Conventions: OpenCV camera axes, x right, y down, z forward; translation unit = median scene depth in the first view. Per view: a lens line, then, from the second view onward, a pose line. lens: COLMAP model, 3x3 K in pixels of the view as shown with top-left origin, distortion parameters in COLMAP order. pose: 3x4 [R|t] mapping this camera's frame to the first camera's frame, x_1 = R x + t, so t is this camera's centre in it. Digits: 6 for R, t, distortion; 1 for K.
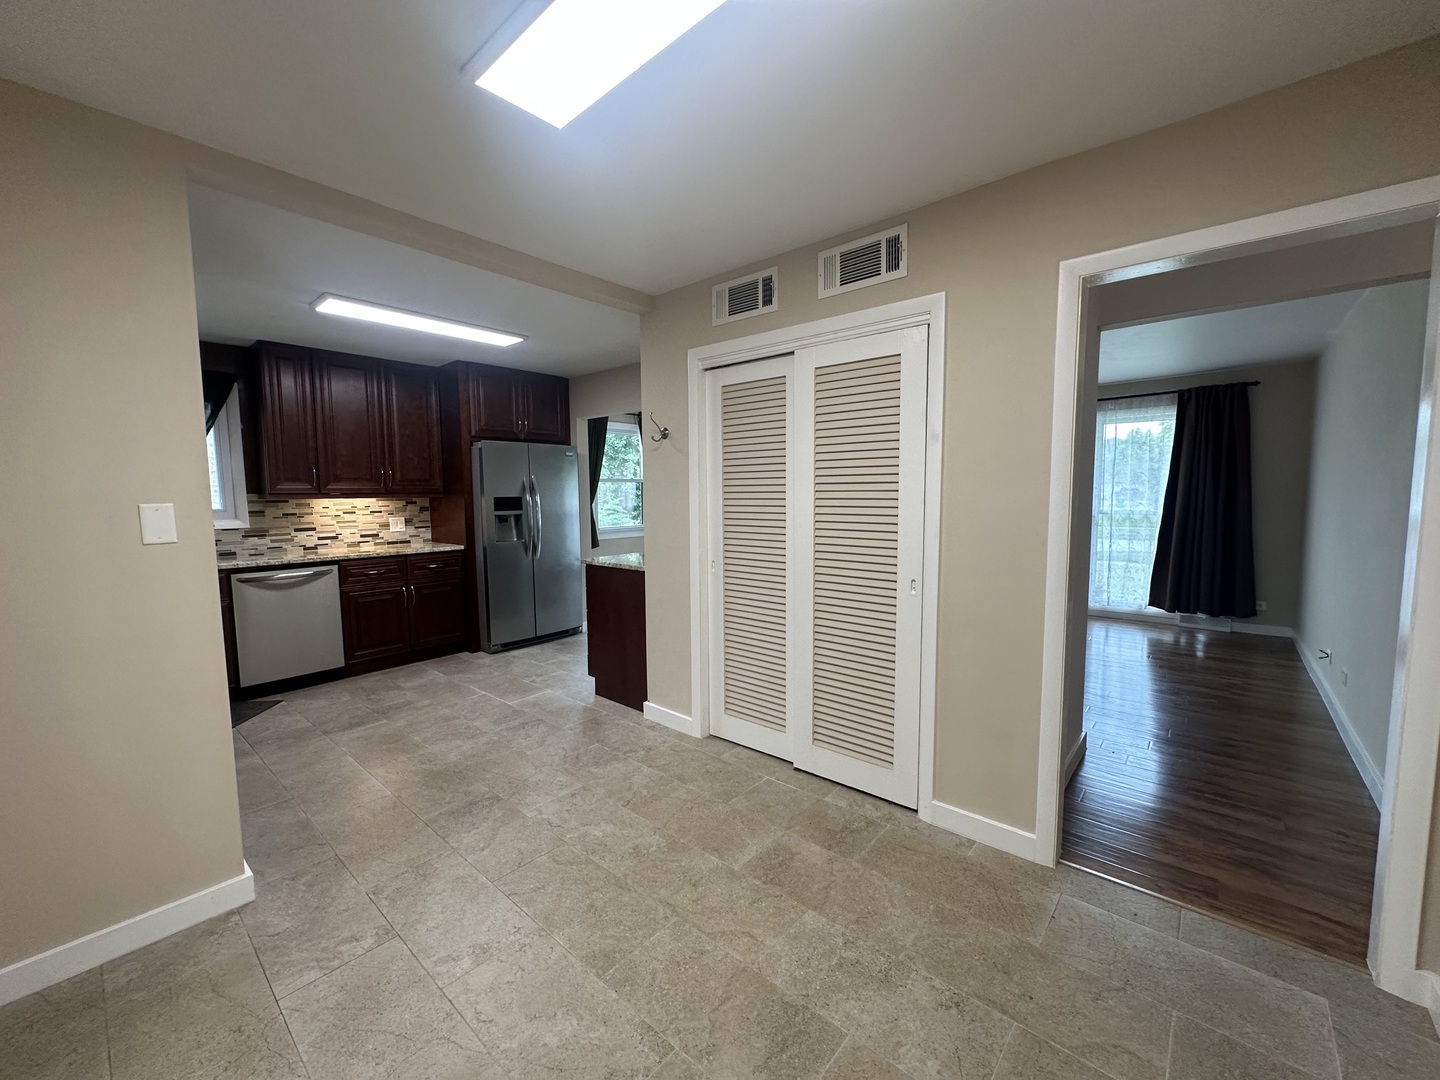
lens RADIAL K [[574.2, 0, 718.7], [0, 574.2, 540.9], [0, 0, 1]] dist [-0.000800, 0.000091]
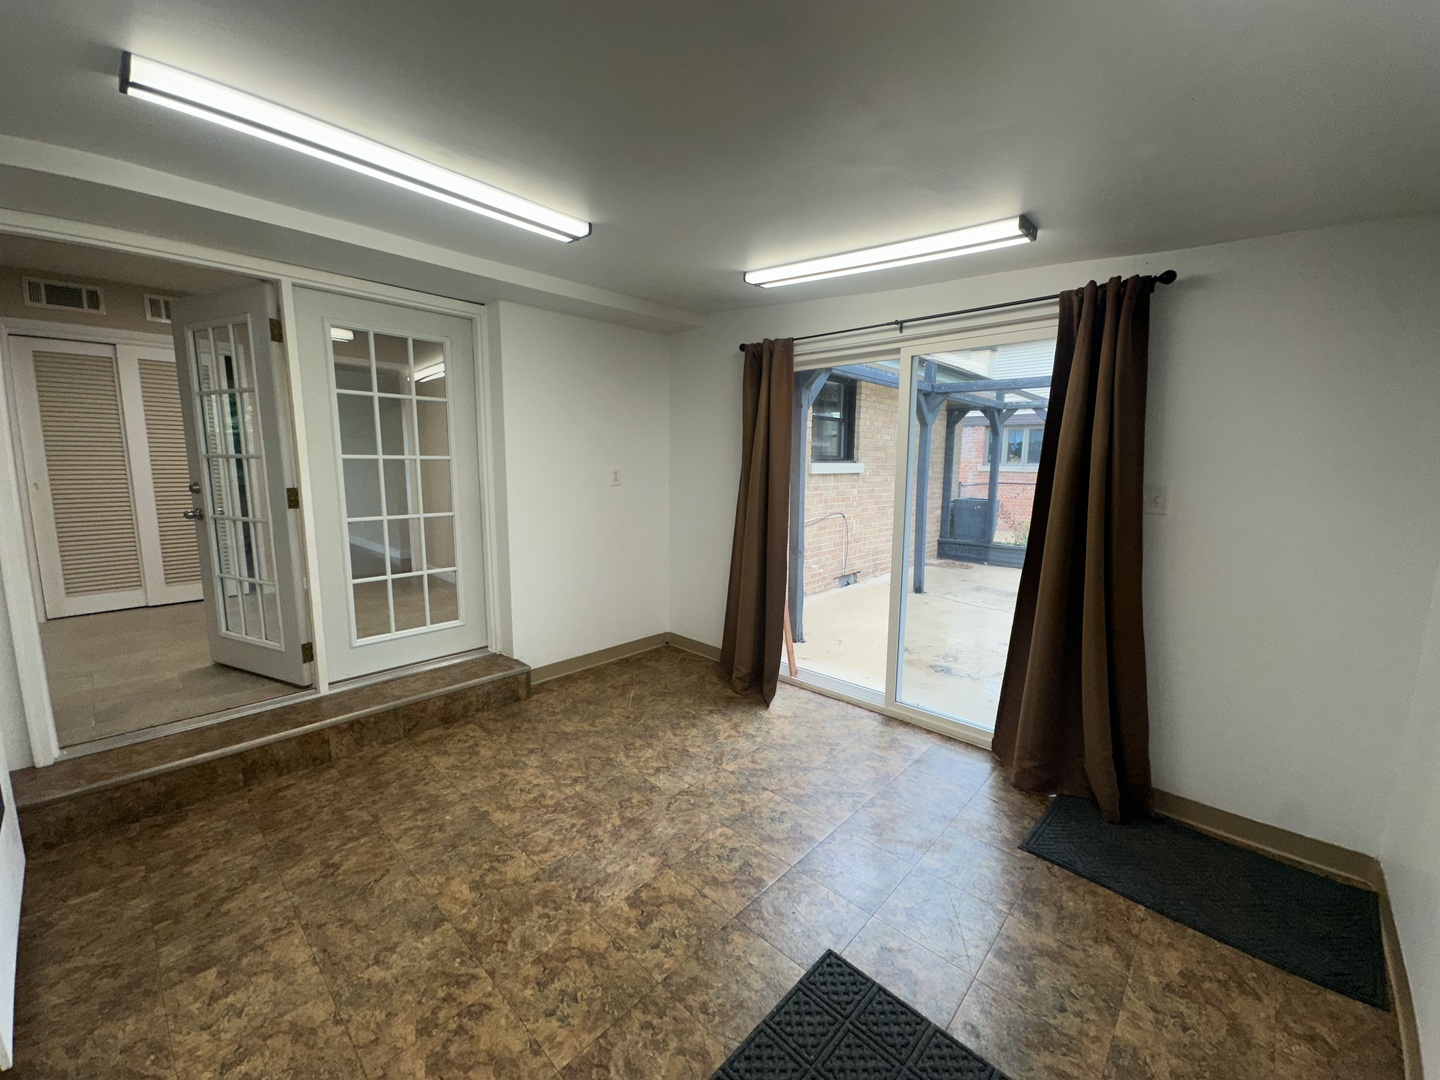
lens RADIAL K [[574.2, 0, 718.7], [0, 574.2, 540.9], [0, 0, 1]] dist [-0.000800, 0.000091]
pose [[0.048225, -0.123532, 0.991168, -0.894306], [0.076109, 0.989892, 0.119670, 0.089609], [-0.995933, 0.069666, 0.057139, -0.436723]]
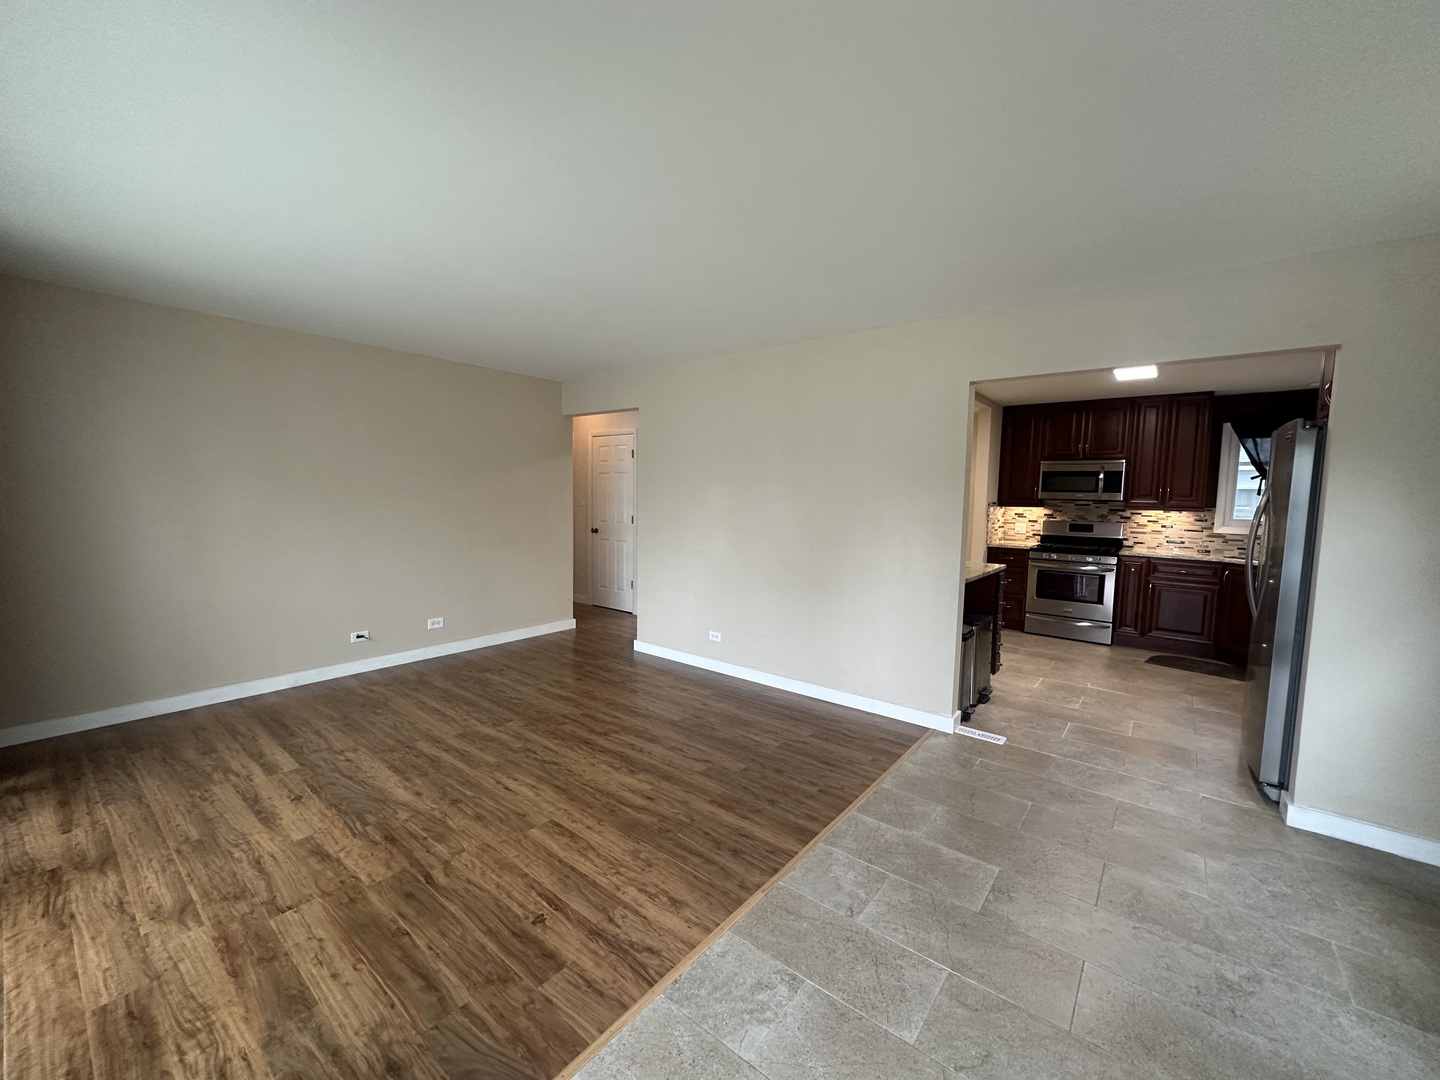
lens RADIAL K [[574.2, 0, 718.7], [0, 574.2, 540.9], [0, 0, 1]] dist [-0.000800, 0.000091]
pose [[-0.999223, -0.008467, -0.038487, 0.313485], [-0.014737, 0.986068, 0.165689, -0.164901], [0.036548, 0.166127, -0.985427, 1.794617]]
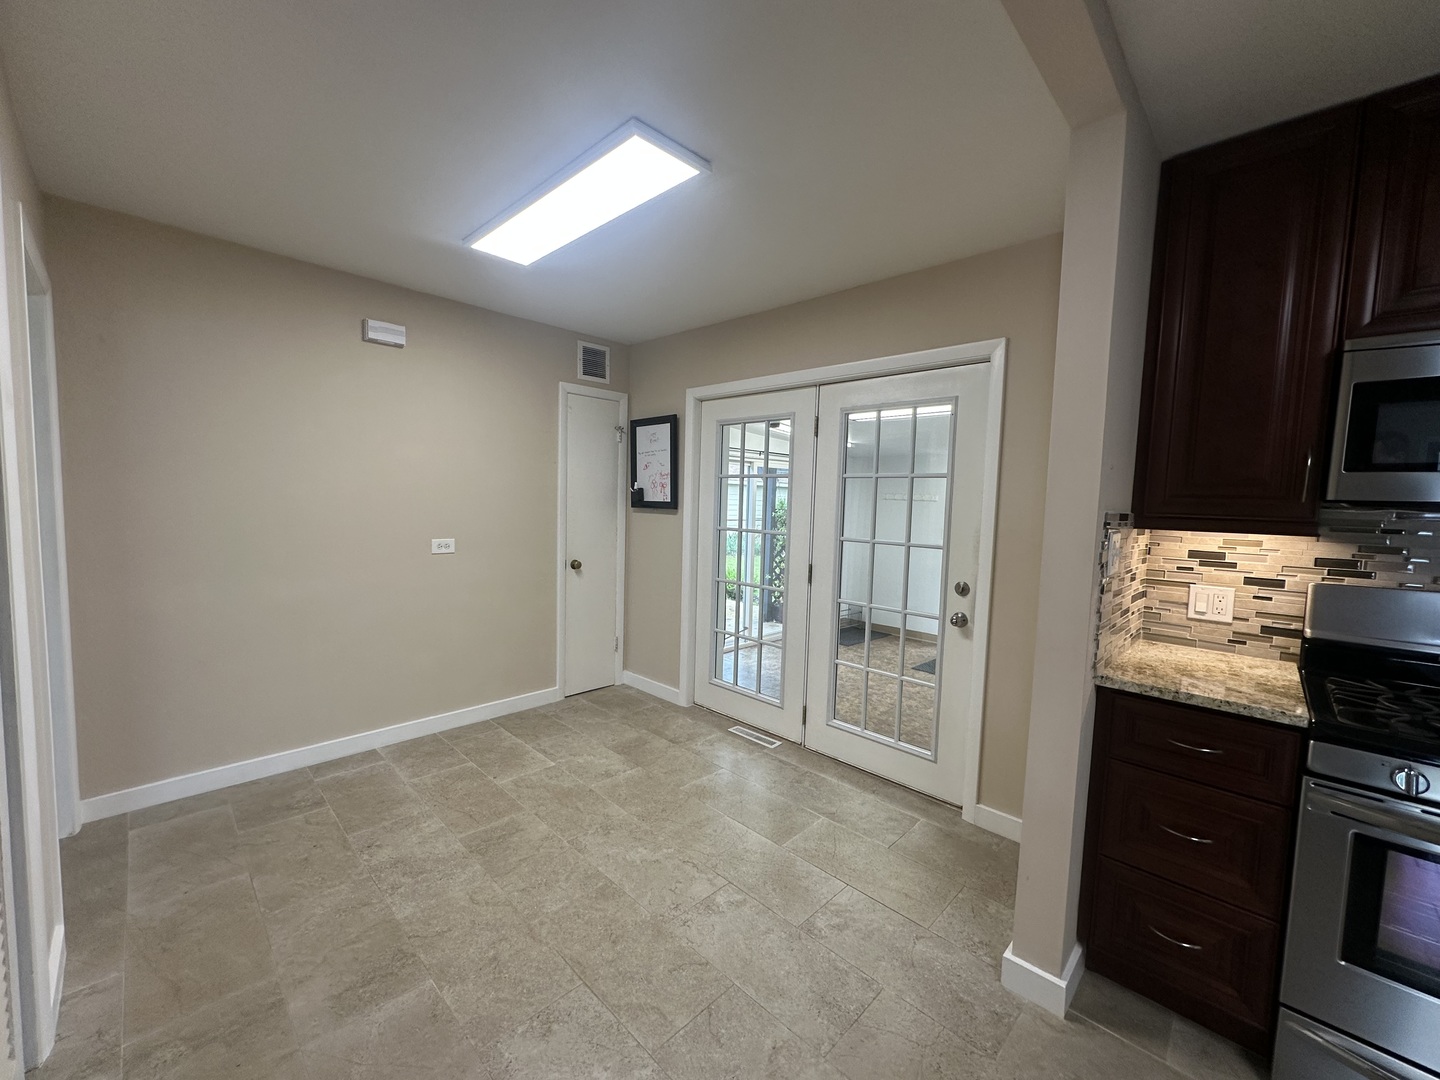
lens RADIAL K [[574.2, 0, 718.7], [0, 574.2, 540.9], [0, 0, 1]] dist [-0.000800, 0.000091]
pose [[-0.998071, -0.023921, 0.057288, -0.184959], [-0.014555, 0.987230, 0.158636, -0.070848], [-0.060351, 0.157497, -0.985674, 0.779871]]
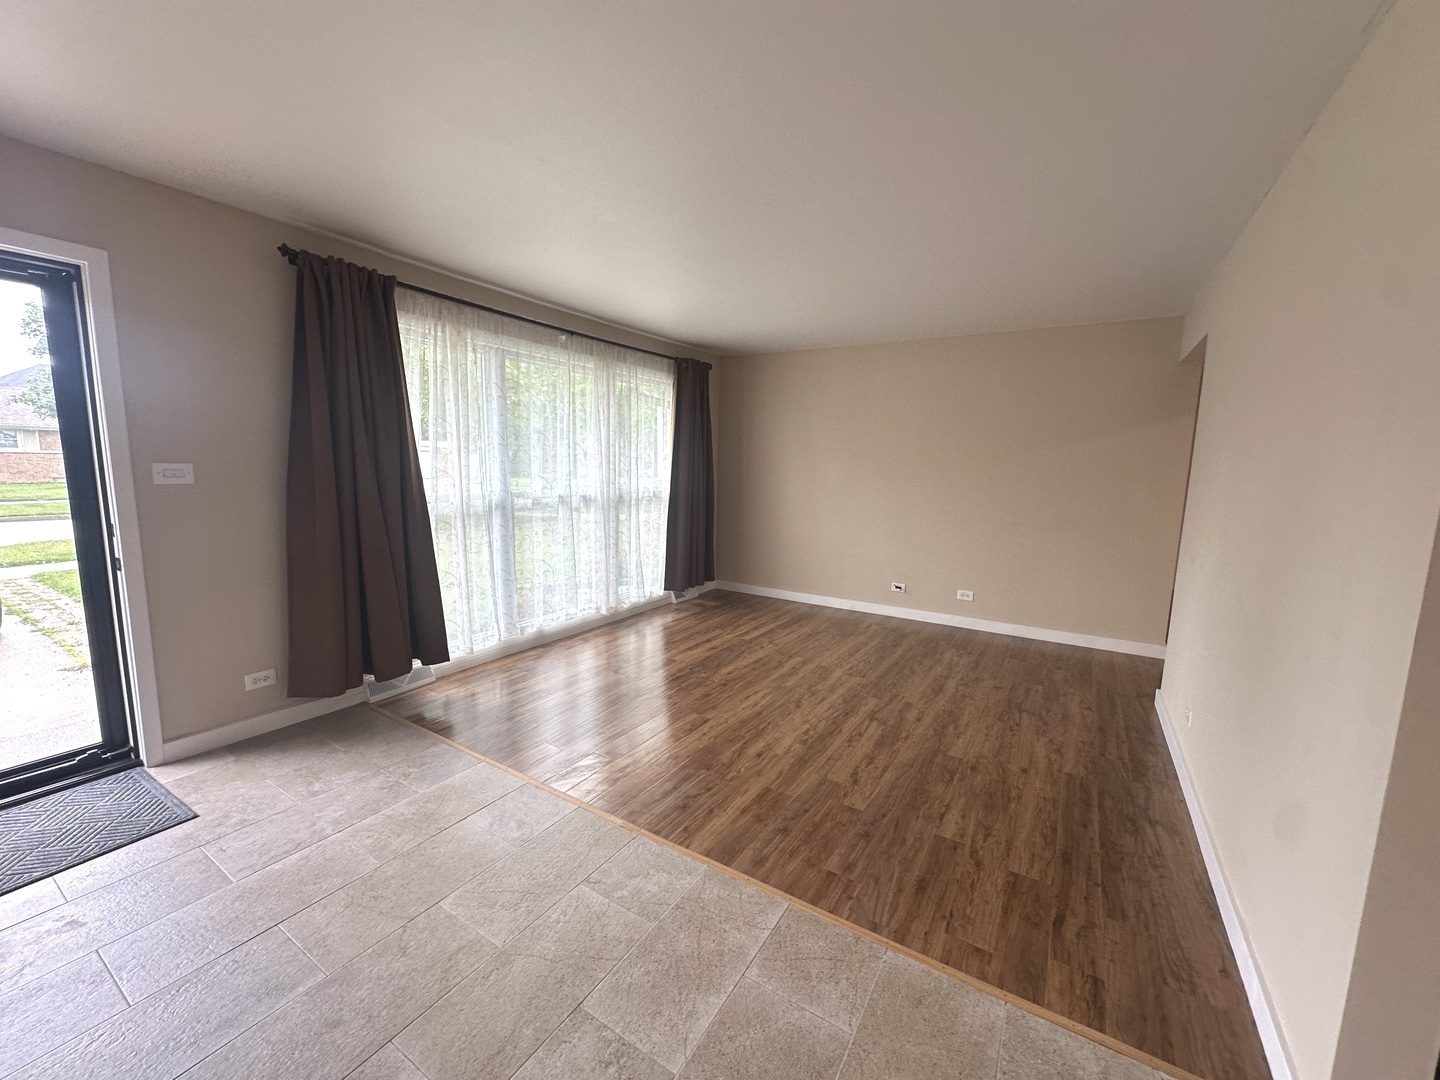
lens RADIAL K [[574.2, 0, 718.7], [0, 574.2, 540.9], [0, 0, 1]] dist [-0.000800, 0.000091]
pose [[-0.151071, -0.129853, 0.979957, -0.205923], [0.061359, 0.988191, 0.140404, -0.116642], [-0.986617, 0.081340, -0.141319, 1.359771]]
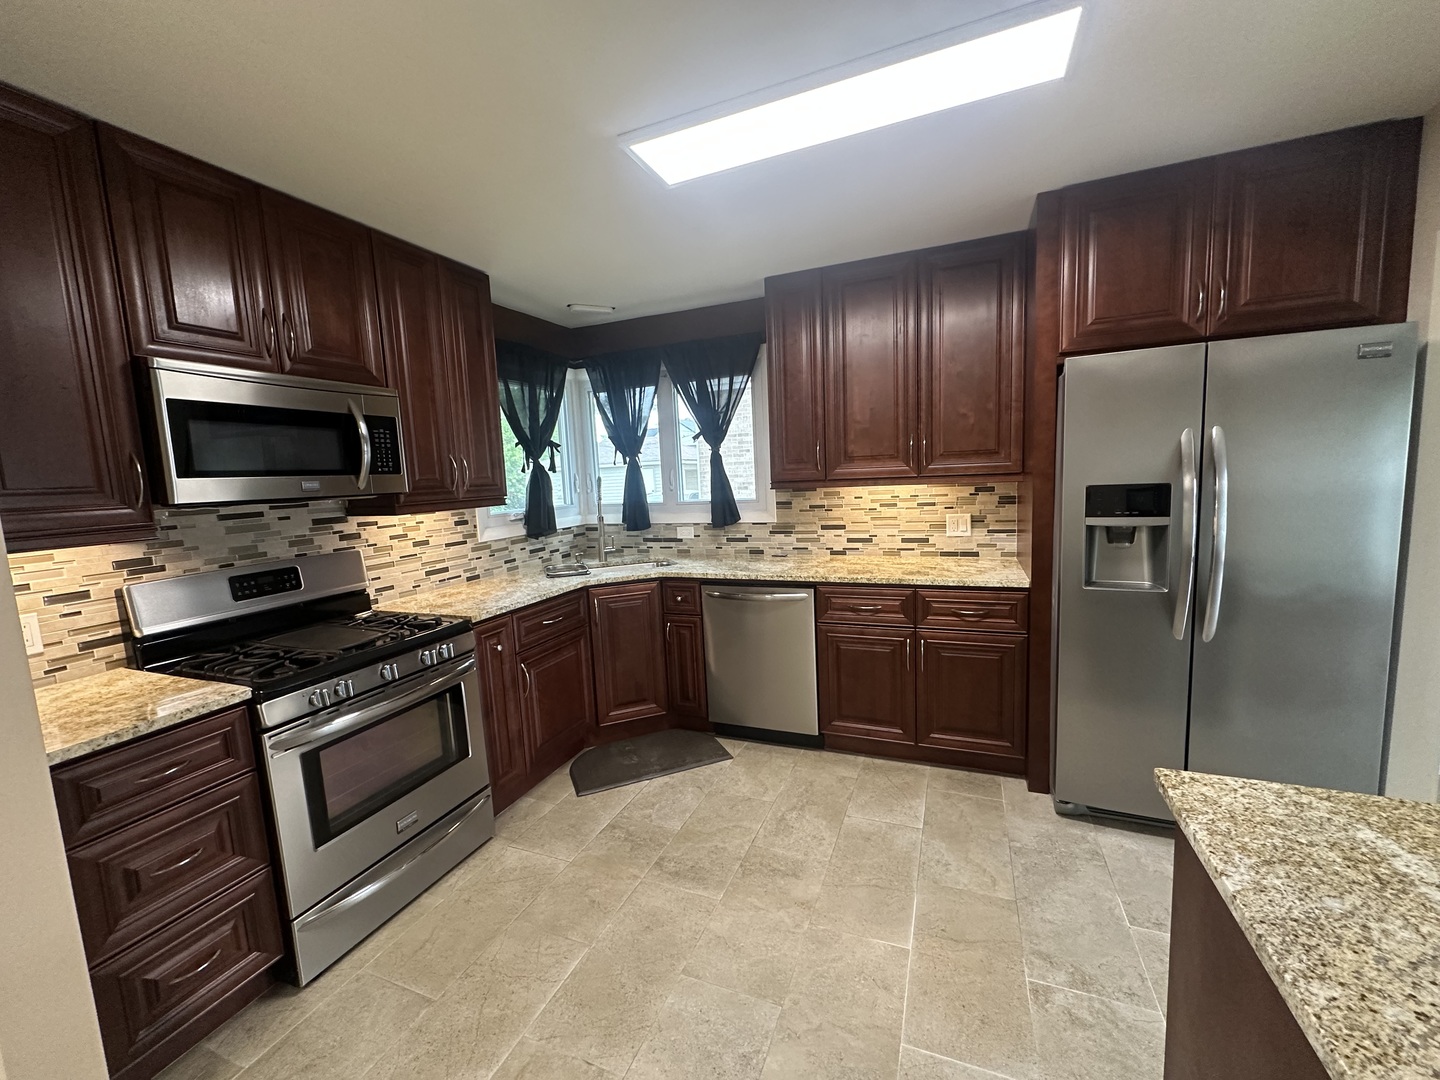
lens RADIAL K [[574.2, 0, 718.7], [0, 574.2, 540.9], [0, 0, 1]] dist [-0.000800, 0.000091]
pose [[0.311823, 0.107037, -0.944092, -0.064654], [-0.037421, 0.994247, 0.100364, -0.072993], [0.949403, 0.004033, 0.314034, 0.641854]]
